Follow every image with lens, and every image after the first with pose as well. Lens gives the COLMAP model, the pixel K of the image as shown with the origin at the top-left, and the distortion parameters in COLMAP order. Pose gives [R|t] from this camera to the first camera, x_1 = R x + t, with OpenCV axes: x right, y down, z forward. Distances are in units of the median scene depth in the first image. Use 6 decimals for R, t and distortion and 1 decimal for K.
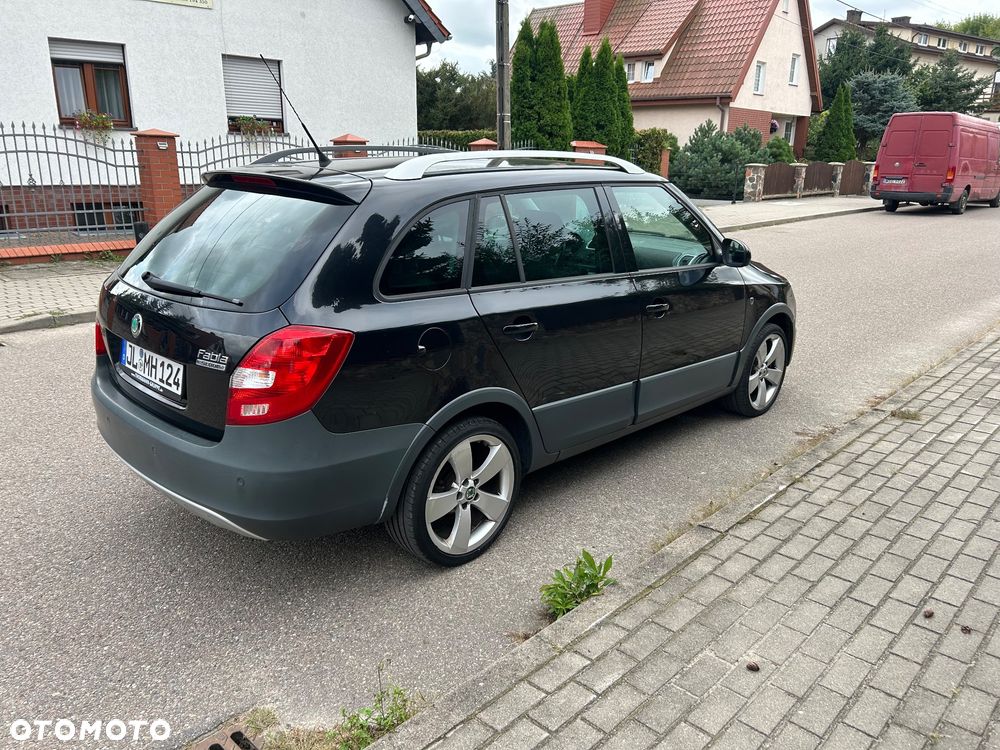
lens RADIAL K [[751.4, 0, 492.3], [0, 751.4, 381.7], [0, 0, 1]] dist [0.038462, -0.030077]
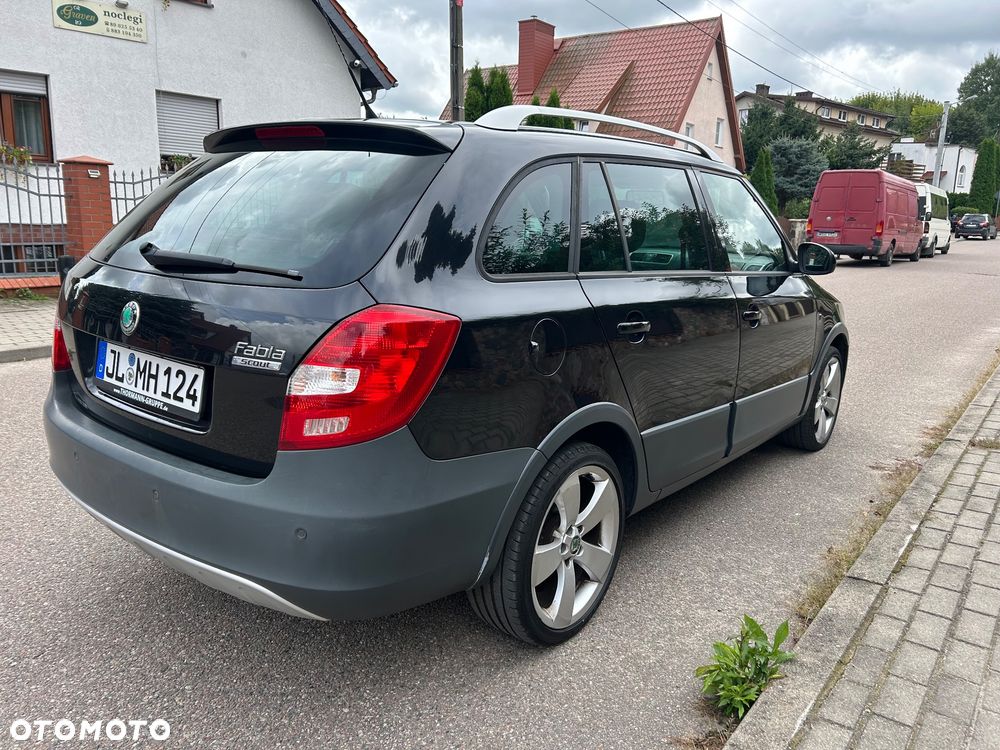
lens RADIAL K [[754.2, 0, 500.0], [0, 754.2, 375.0], [0, 0, 1]] dist [0.032089, -0.026549]
pose [[0.994047, -0.008721, 0.108598, -0.153260], [0.017925, 0.996299, -0.084060, 0.033926], [-0.107463, 0.085507, 0.990525, 0.198611]]
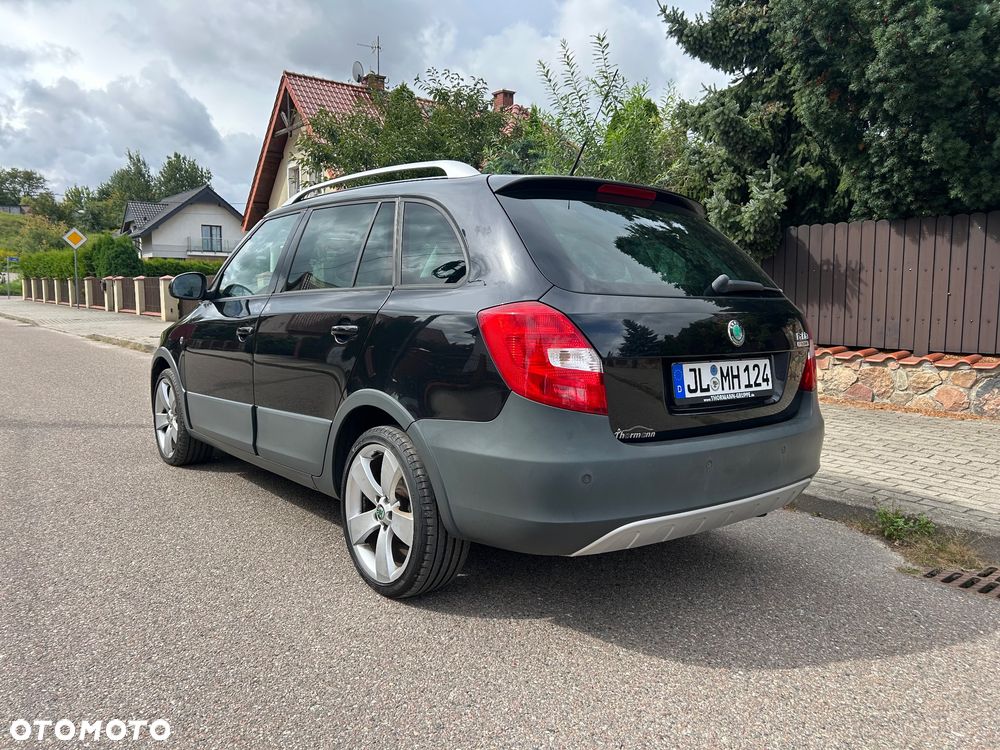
lens RADIAL K [[754.2, 0, 500.0], [0, 754.2, 375.0], [0, 0, 1]] dist [0.032089, -0.026549]
pose [[0.117507, -0.112098, 0.986725, -1.065960], [0.286980, 0.955049, 0.074324, -0.132460], [-0.950702, 0.274437, 0.144395, 0.868734]]
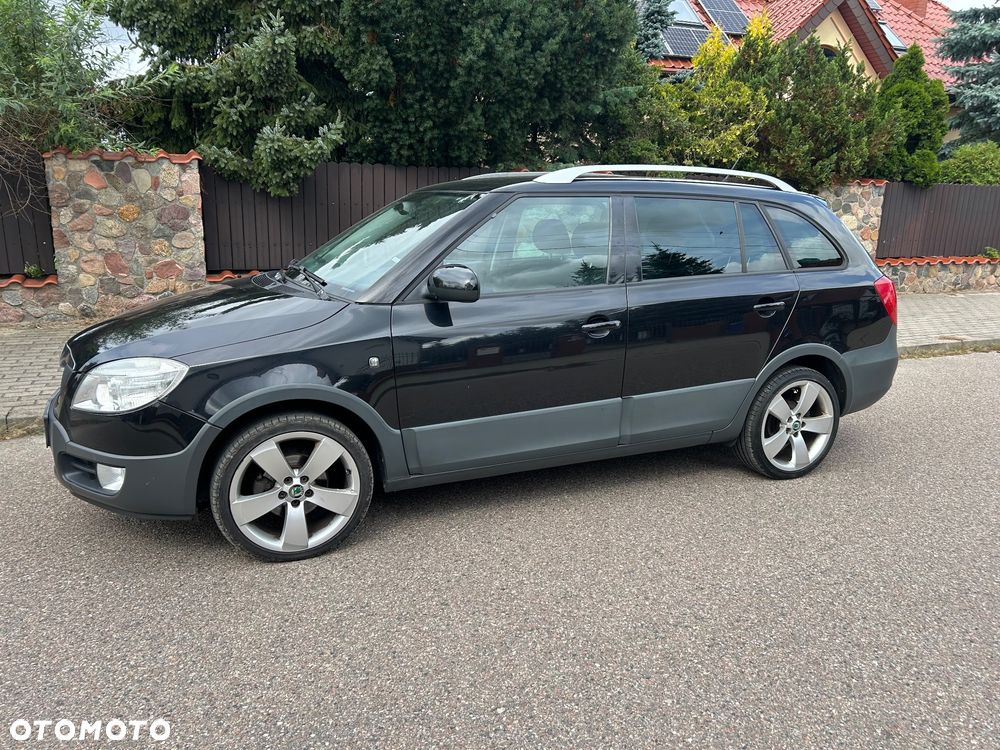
lens RADIAL K [[755.4, 0, 499.9], [0, 755.4, 379.0], [0, 0, 1]] dist [0.050540, -0.056418]
pose [[-0.924936, -0.116819, 0.361727, -0.343001], [0.085347, 0.863490, 0.497092, -0.631528], [-0.370418, 0.490651, -0.788703, 2.138479]]
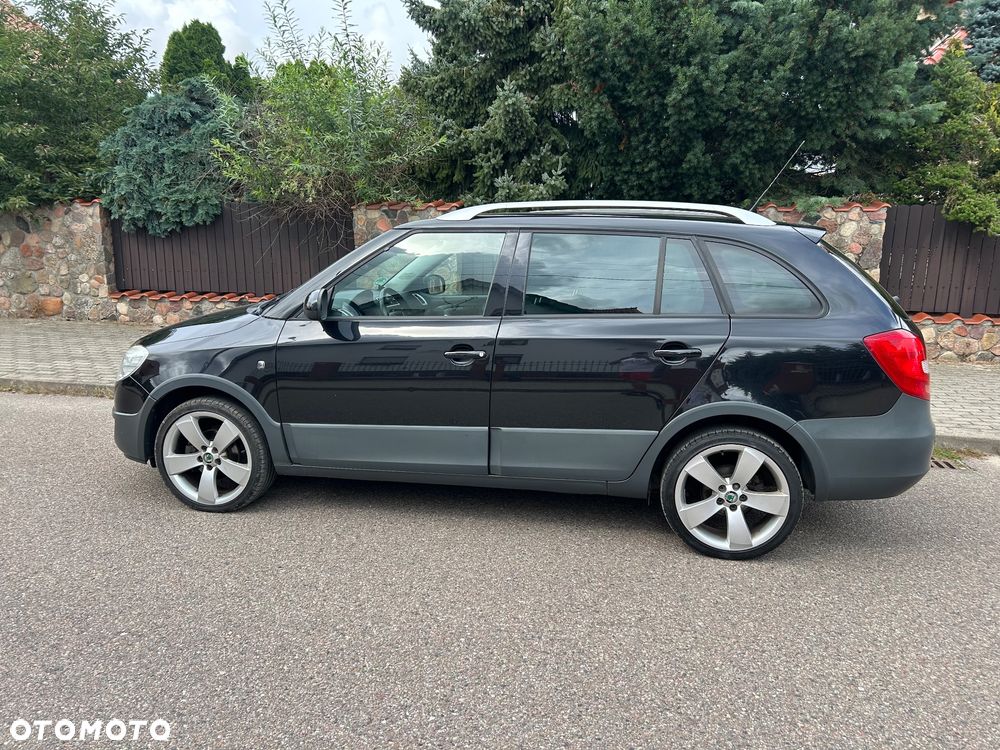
lens RADIAL K [[755.4, 0, 499.9], [0, 755.4, 379.0], [0, 0, 1]] dist [0.050540, -0.056418]
pose [[-0.542273, -0.178523, 0.821018, -0.946724], [0.234991, 0.905945, 0.352198, -0.516503], [-0.806672, 0.383919, -0.449318, 1.733101]]
